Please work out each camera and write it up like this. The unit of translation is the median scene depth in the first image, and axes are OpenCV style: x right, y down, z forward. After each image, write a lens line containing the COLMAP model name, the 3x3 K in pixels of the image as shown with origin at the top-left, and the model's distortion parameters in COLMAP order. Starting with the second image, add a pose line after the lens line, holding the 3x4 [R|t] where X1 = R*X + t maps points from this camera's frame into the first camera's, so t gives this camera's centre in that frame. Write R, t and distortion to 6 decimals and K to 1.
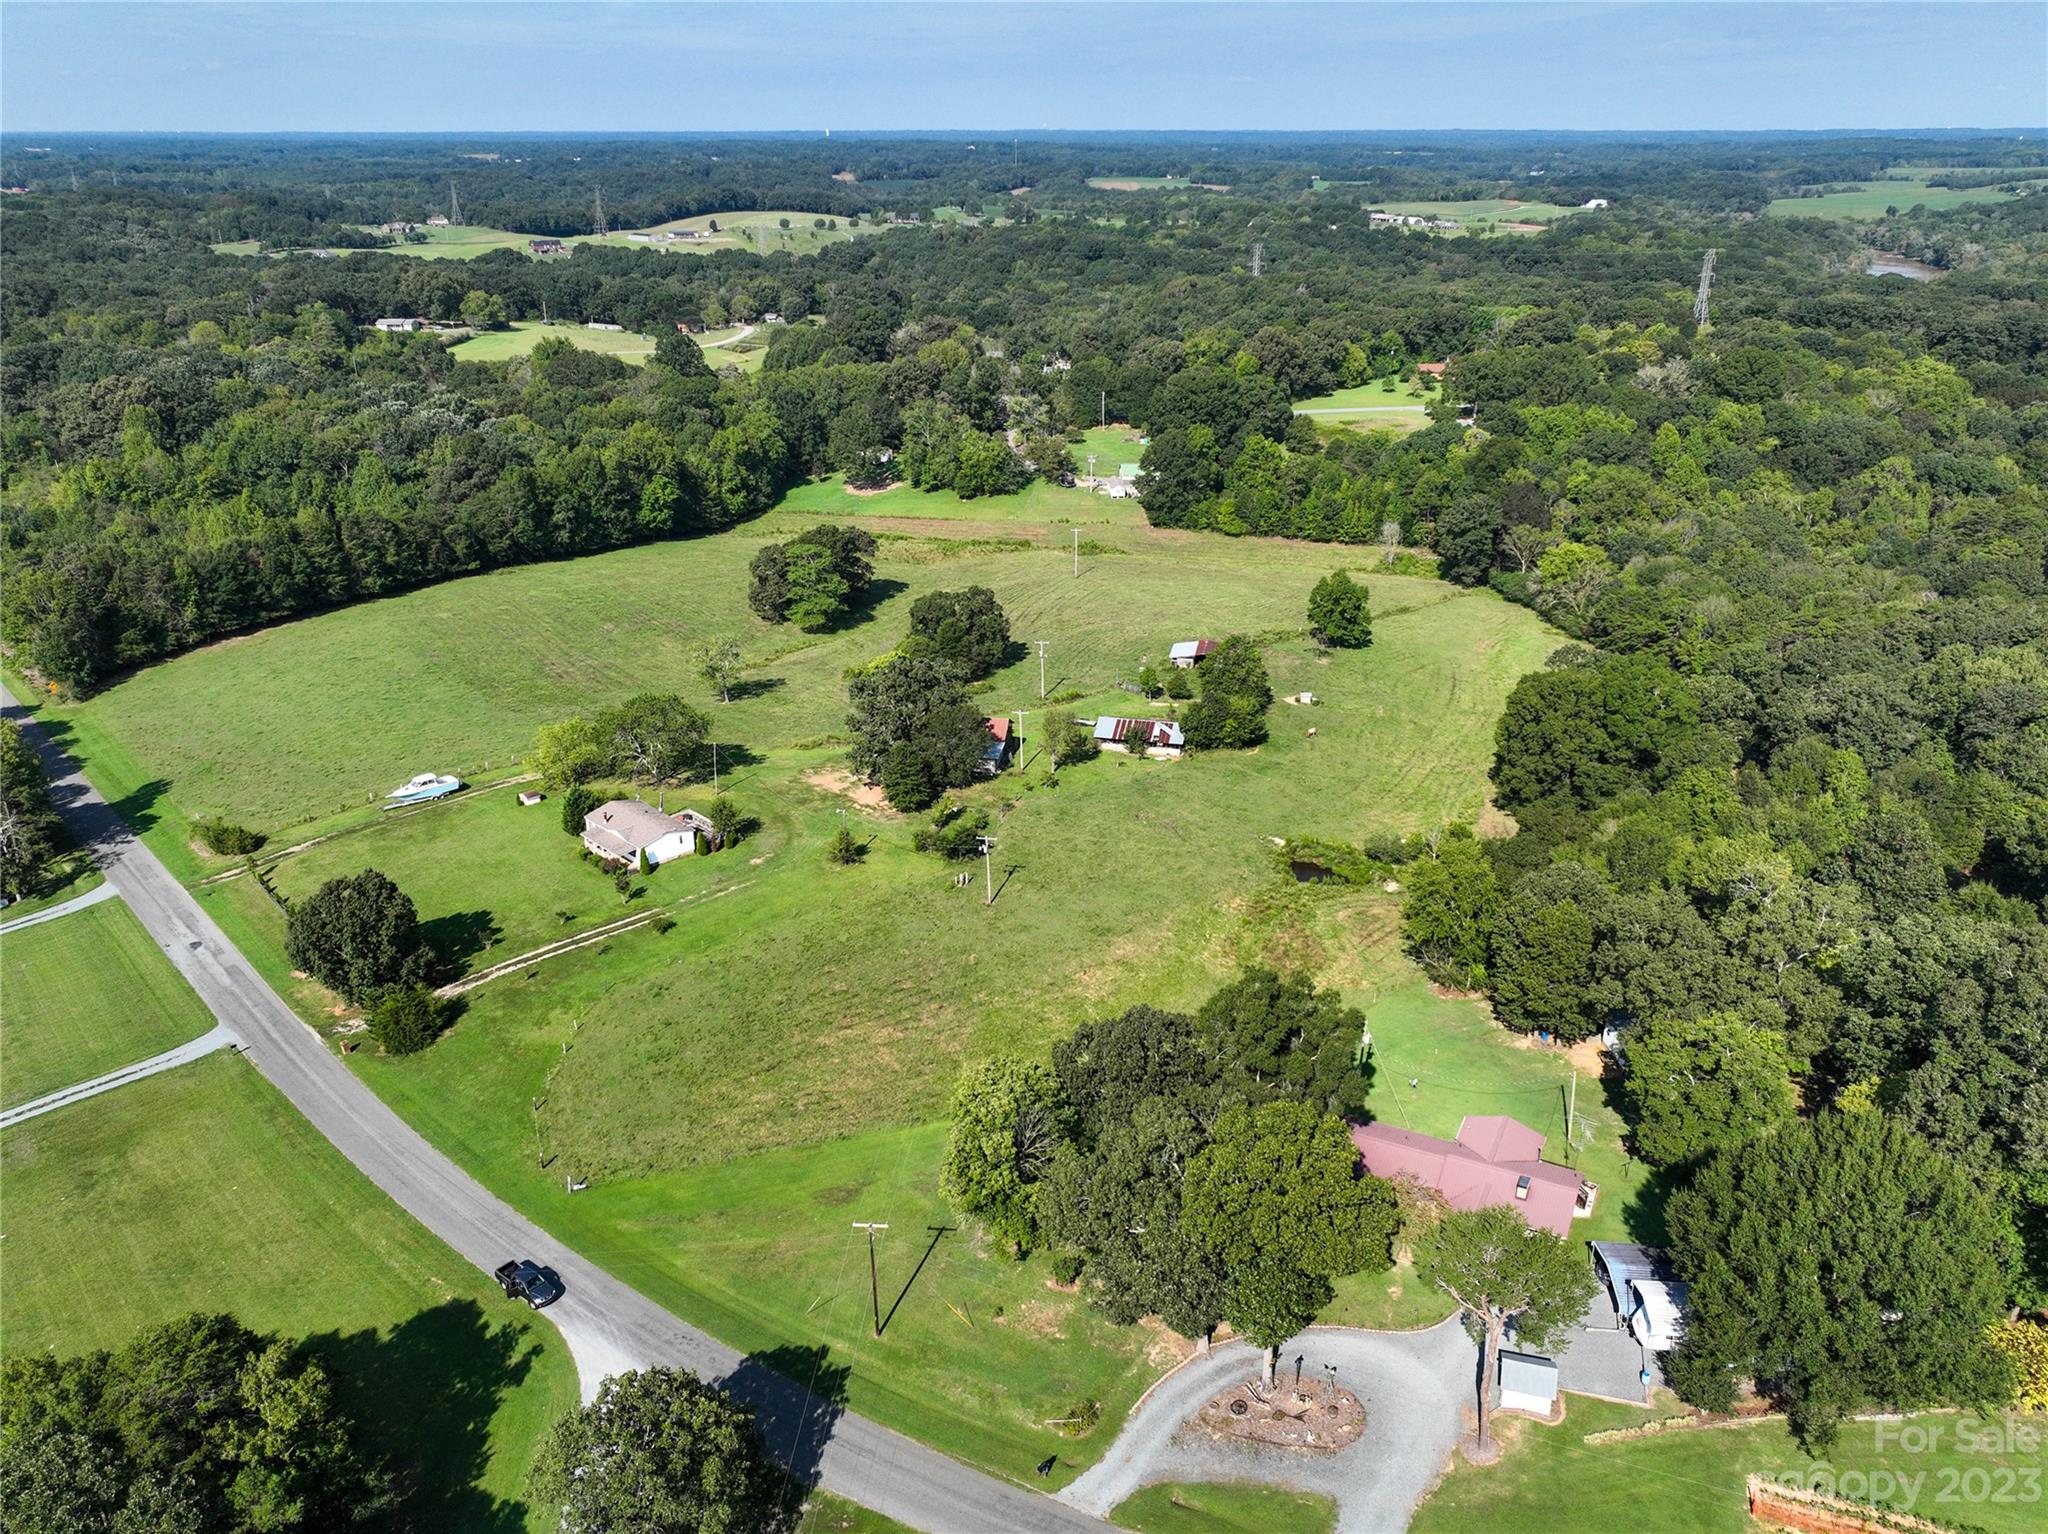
lens RADIAL K [[1550.7, 0, 1039.7], [0, 1550.7, 770.6], [0, 0, 1]] dist [0.001501, 0.013461]
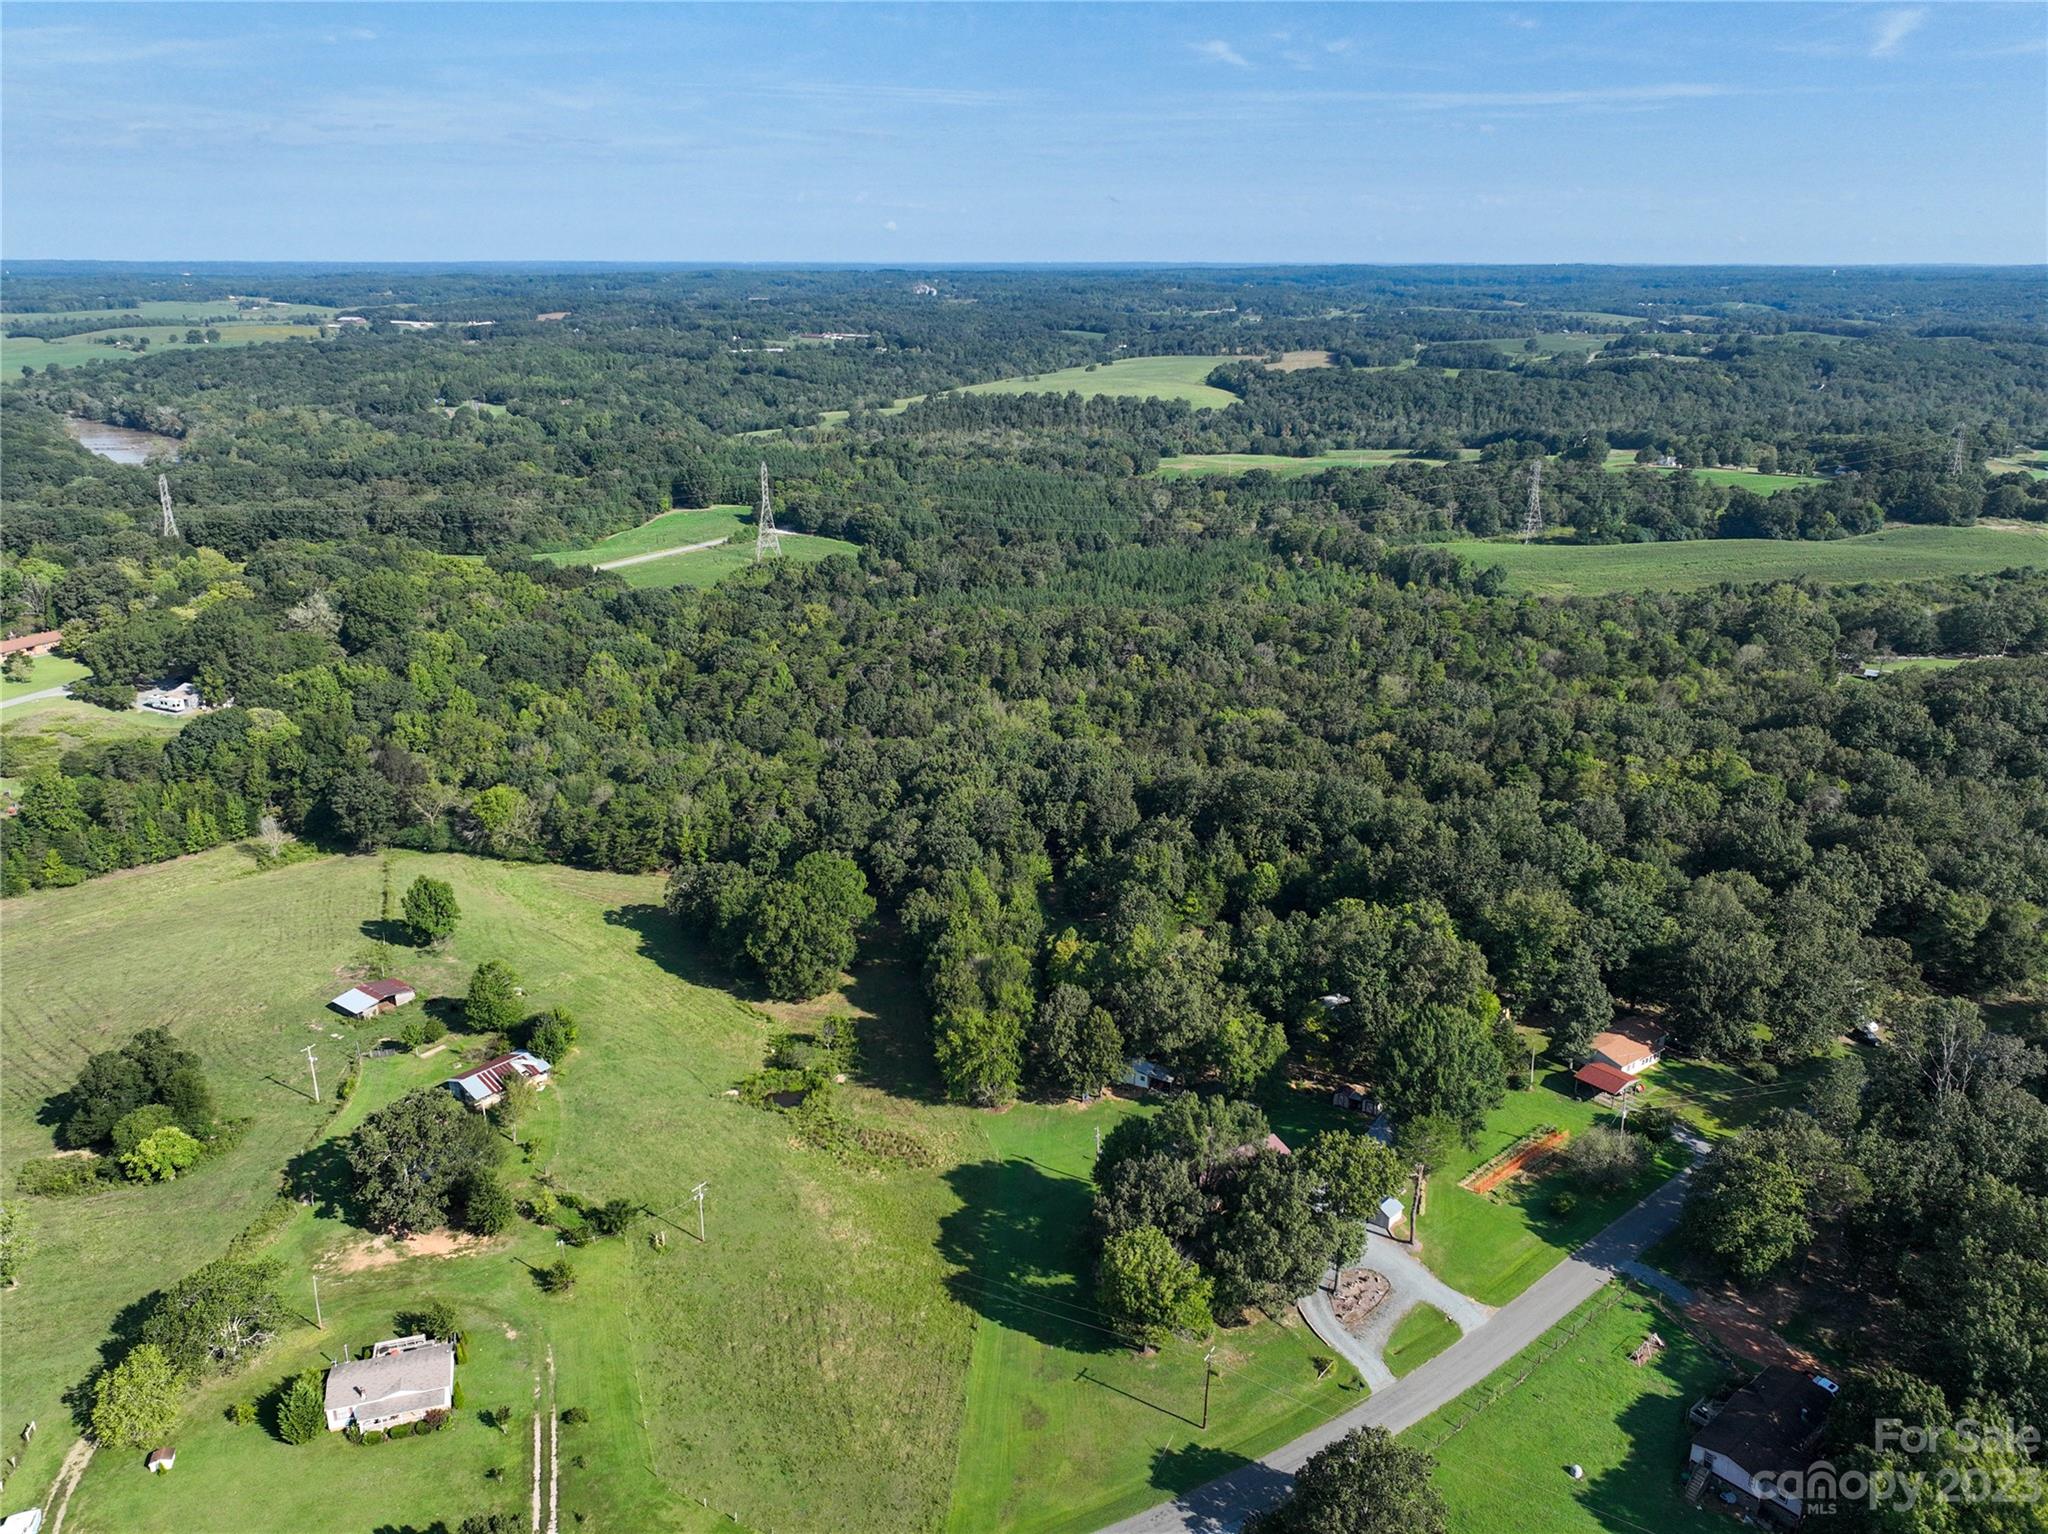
lens RADIAL K [[1550.7, 0, 1034.5], [0, 1550.7, 765.7], [0, 0, 1]] dist [0.001501, 0.013461]
pose [[0.452777, -0.277117, 0.847466, -0.467162], [0.339442, 0.932476, 0.123561, -0.175915], [-0.824483, 0.231720, 0.516269, 0.073602]]
